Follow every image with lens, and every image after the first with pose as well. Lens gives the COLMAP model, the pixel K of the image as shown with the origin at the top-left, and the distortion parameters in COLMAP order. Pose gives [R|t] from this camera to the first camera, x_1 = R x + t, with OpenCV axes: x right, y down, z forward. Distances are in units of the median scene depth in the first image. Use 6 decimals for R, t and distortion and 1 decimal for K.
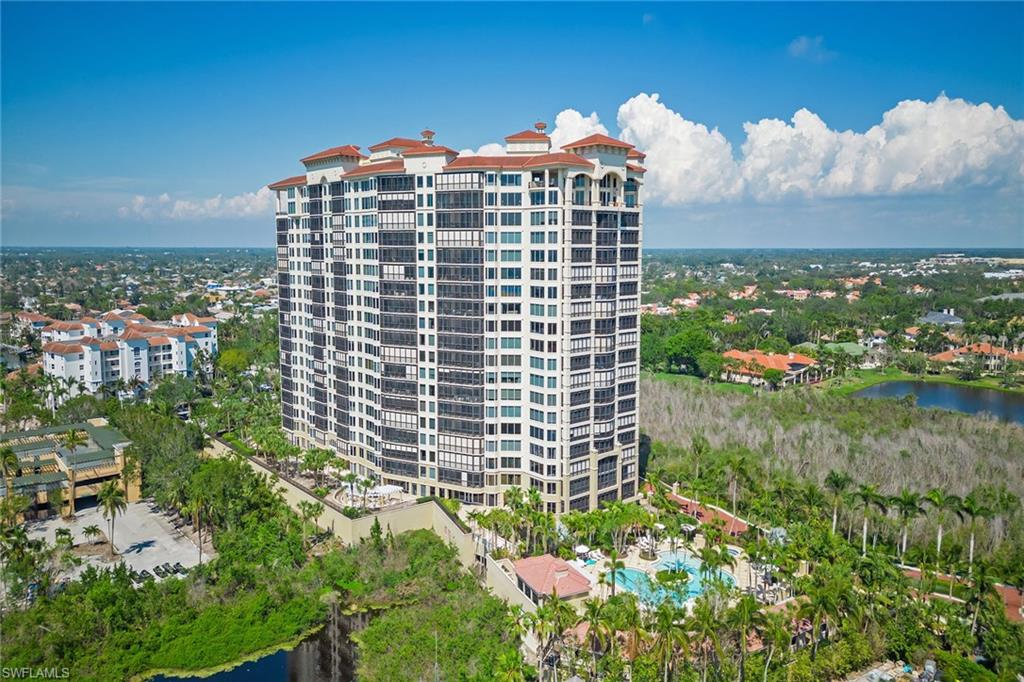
lens RADIAL K [[739.2, 0, 510.5], [0, 739.2, 276.3], [0, 0, 1]] dist [0.094062, -0.160053]
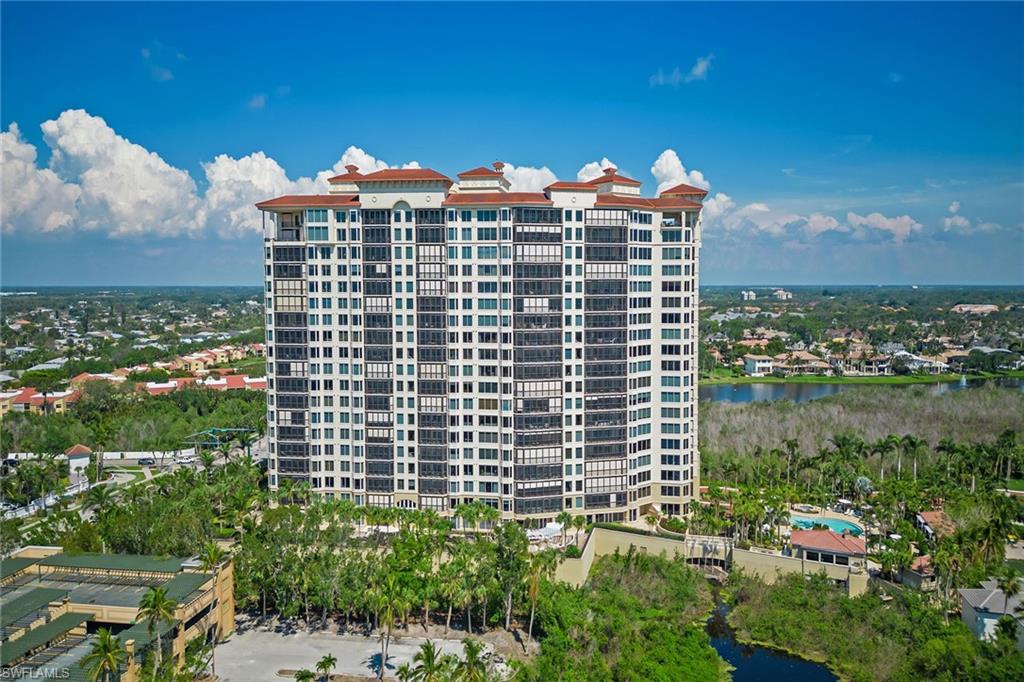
lens RADIAL K [[739.2, 0, 510.5], [0, 739.2, 276.3], [0, 0, 1]] dist [0.094062, -0.160053]
pose [[0.750946, 0.001489, 0.660362, -0.847928], [0.032201, 0.998725, -0.038870, -0.006427], [-0.659579, 0.050453, 0.749940, 0.286106]]
